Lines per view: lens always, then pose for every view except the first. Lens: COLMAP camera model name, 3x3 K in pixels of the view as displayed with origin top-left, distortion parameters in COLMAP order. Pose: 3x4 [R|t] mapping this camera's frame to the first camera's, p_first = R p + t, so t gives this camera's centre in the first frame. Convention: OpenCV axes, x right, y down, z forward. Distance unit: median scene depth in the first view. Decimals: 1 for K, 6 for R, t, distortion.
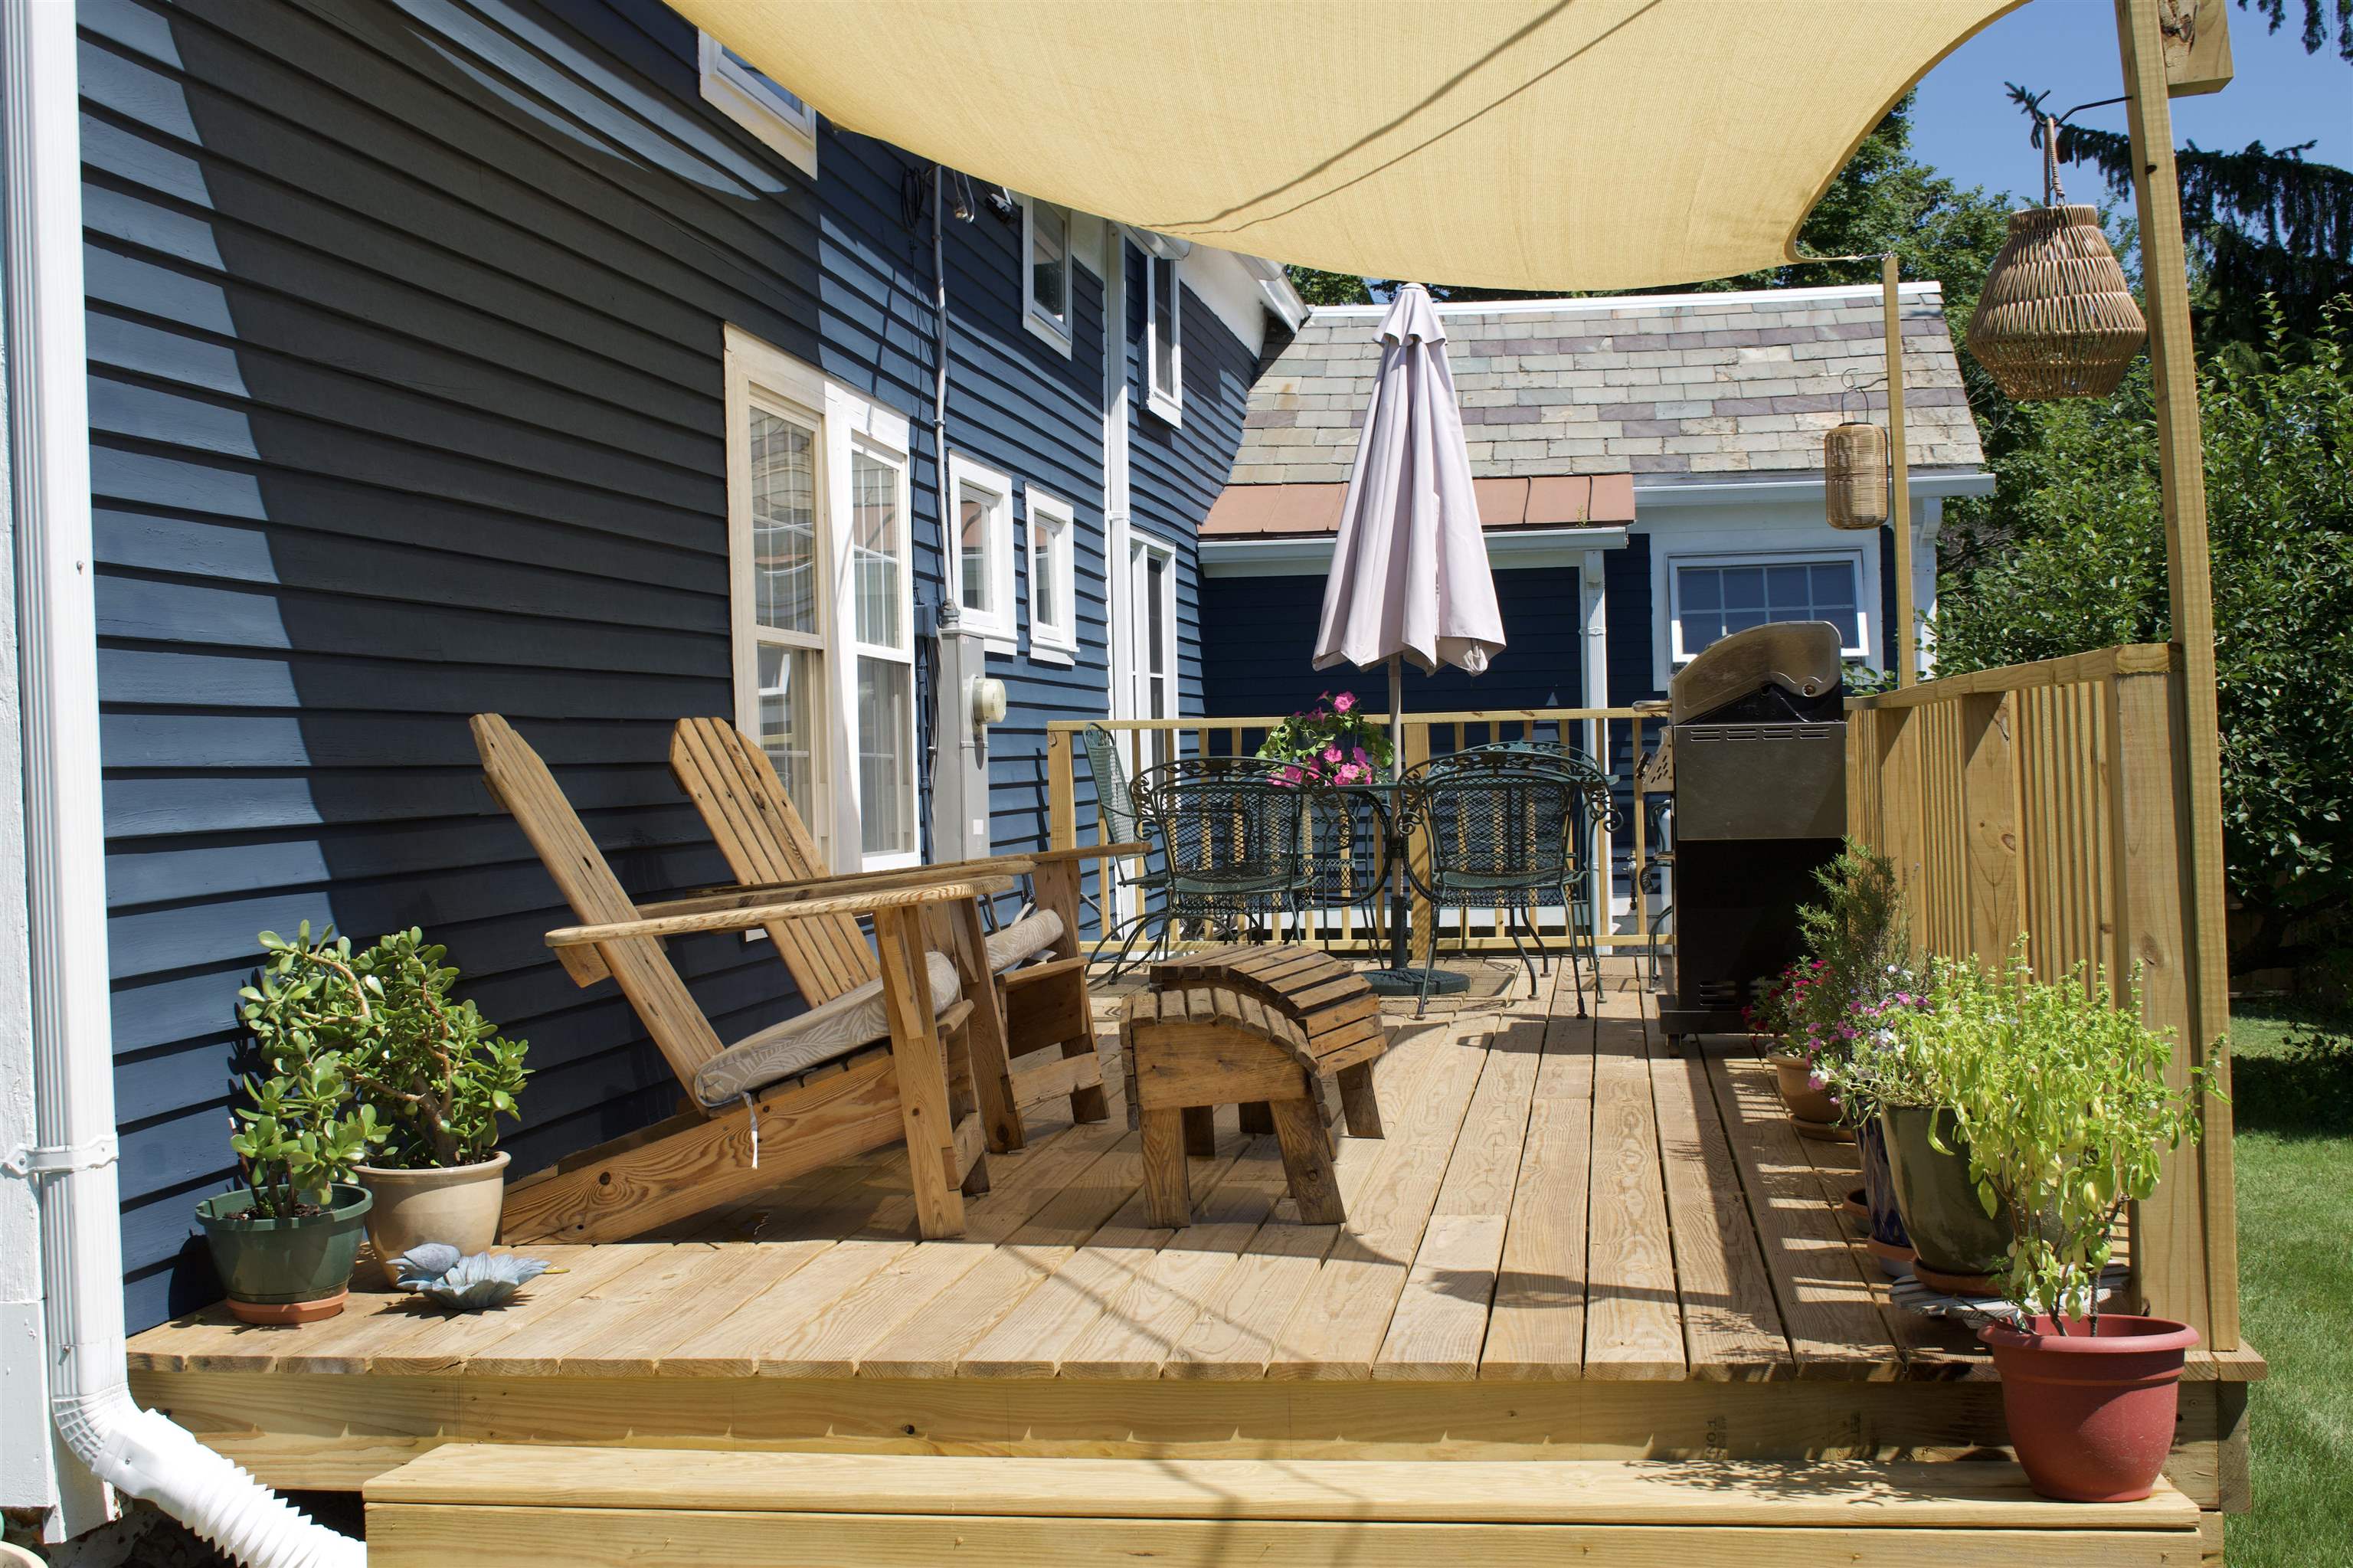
lens RADIAL K [[2808.4, 0, 1179.0], [0, 2808.4, 777.7], [0, 0, 1]] dist [-0.023041, -0.022628]
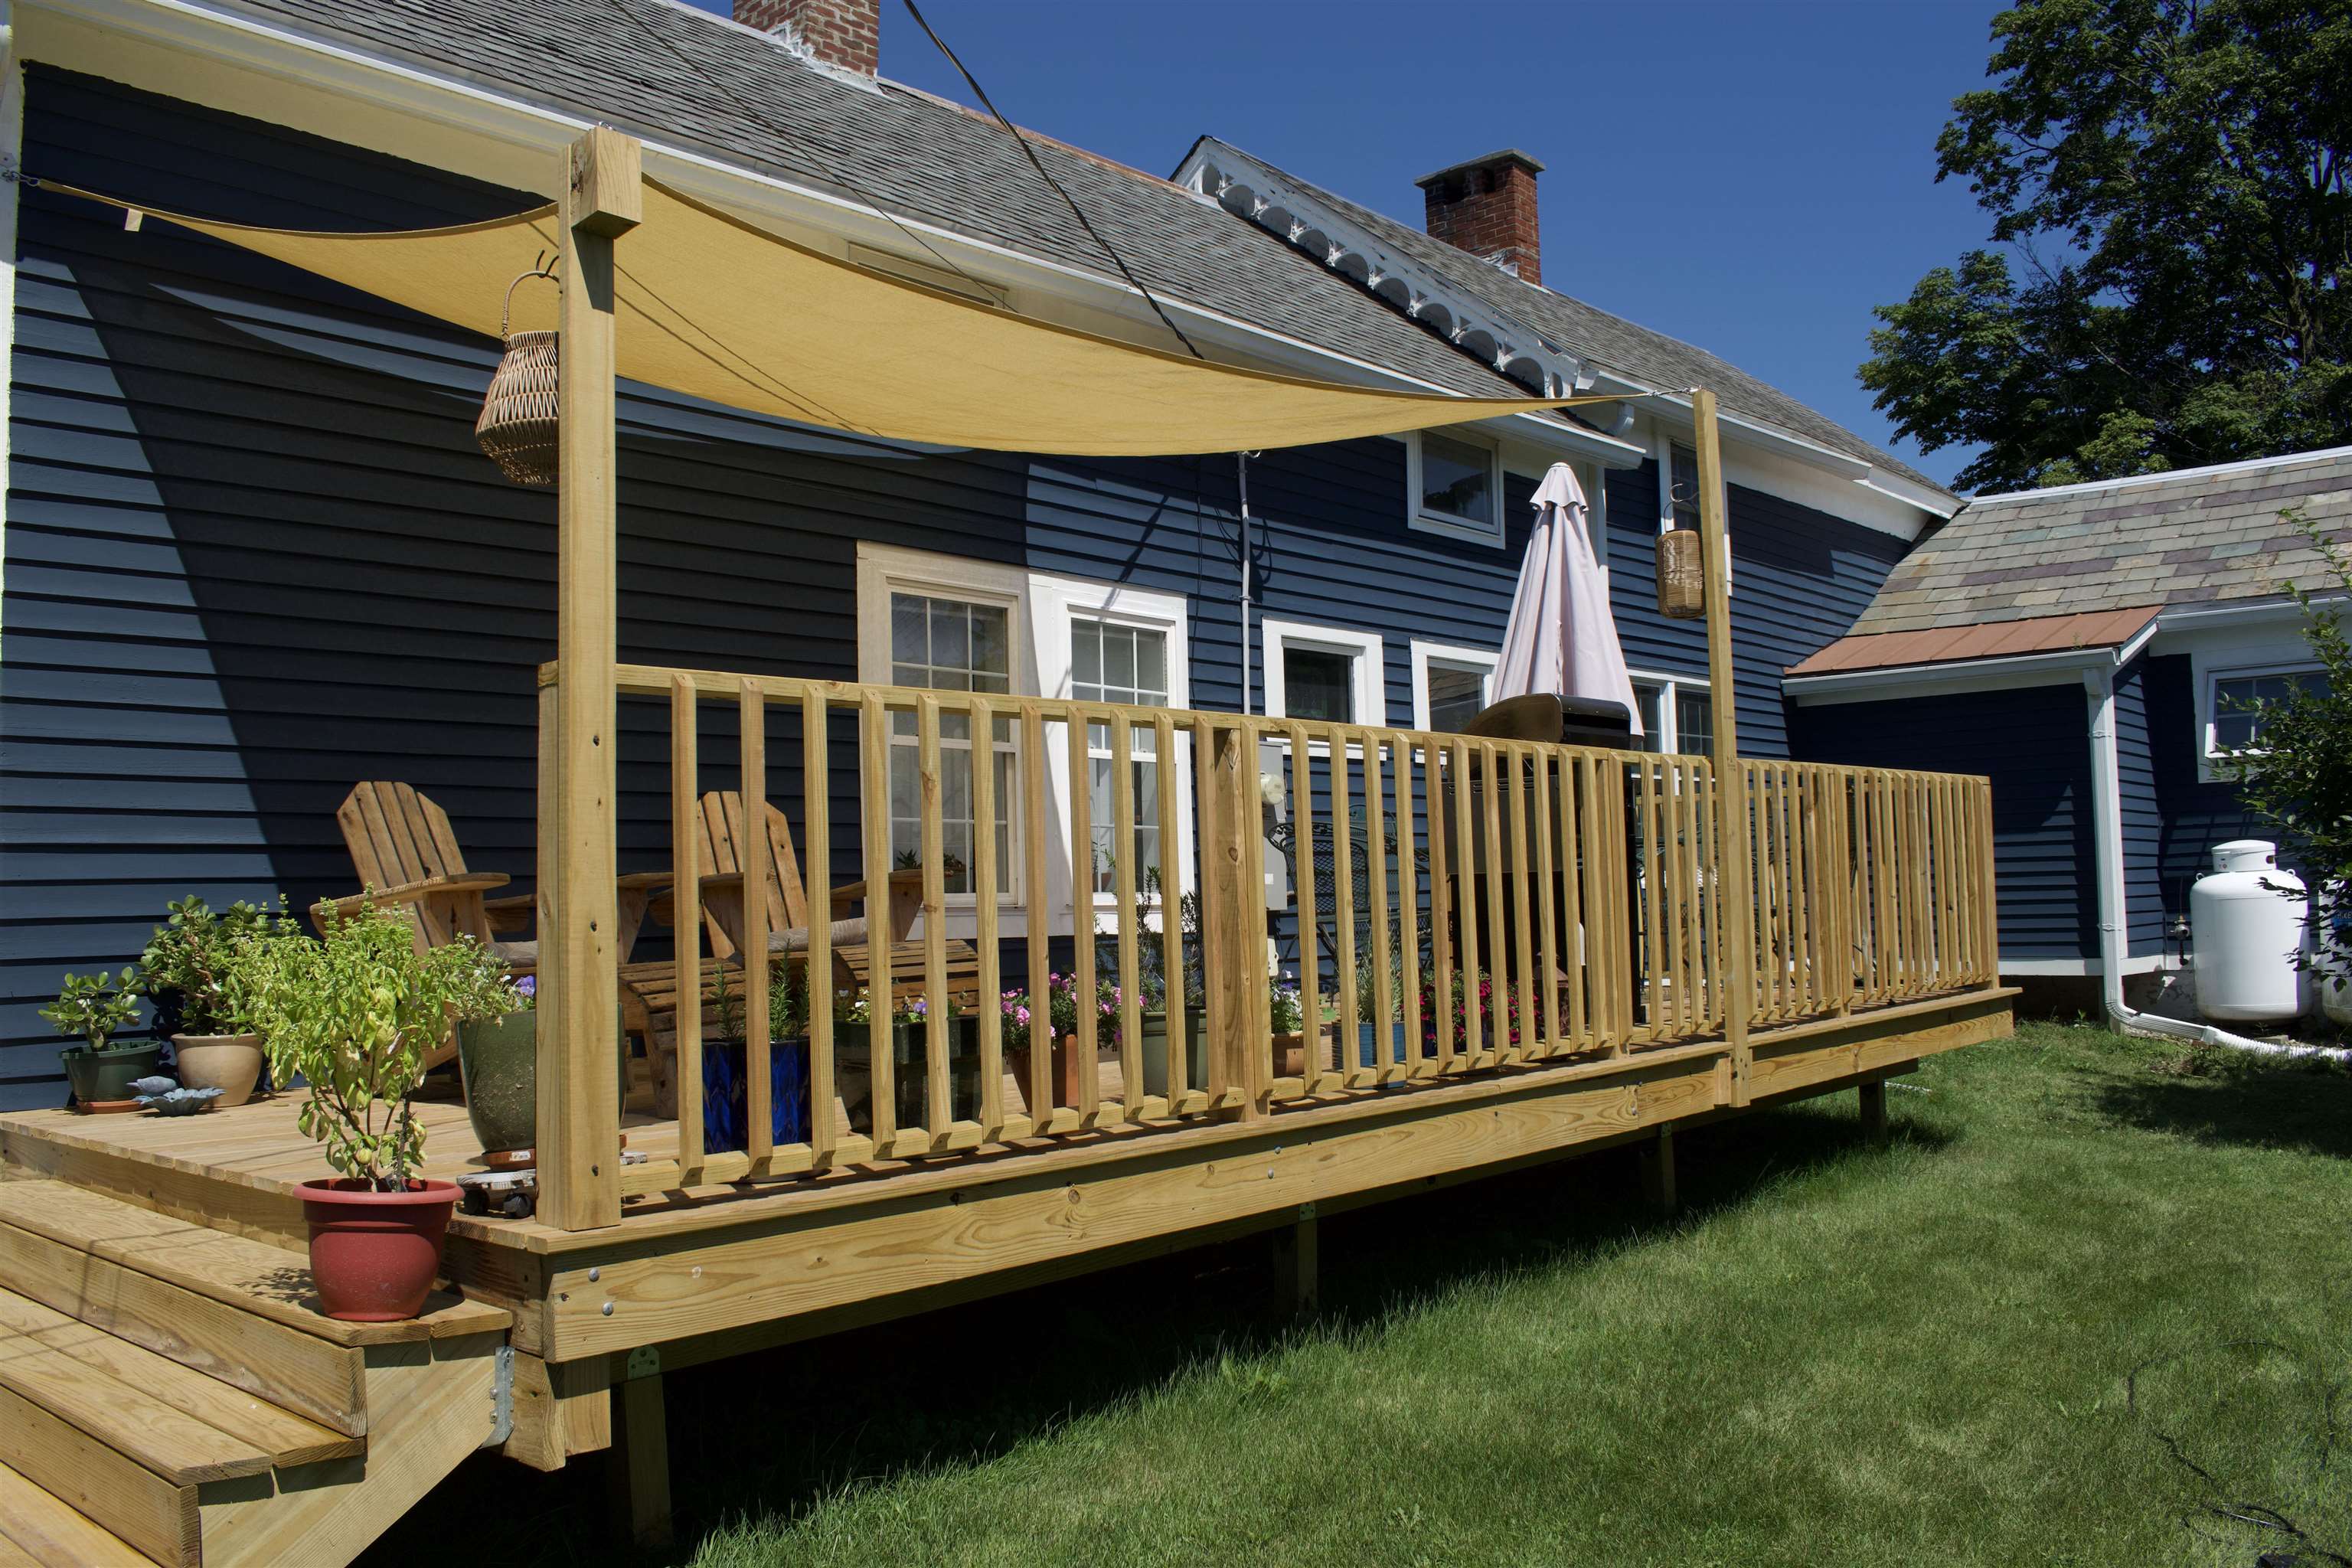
lens RADIAL K [[1880.0, 0, 1146.6], [0, 1880.0, 783.9], [0, 0, 1]] dist [-0.093041, 0.008548]
pose [[0.828566, -0.029653, -0.559106, 0.232973], [-0.000797, 0.998533, -0.054139, 0.011901], [0.559891, 0.045303, 0.827327, 0.102674]]
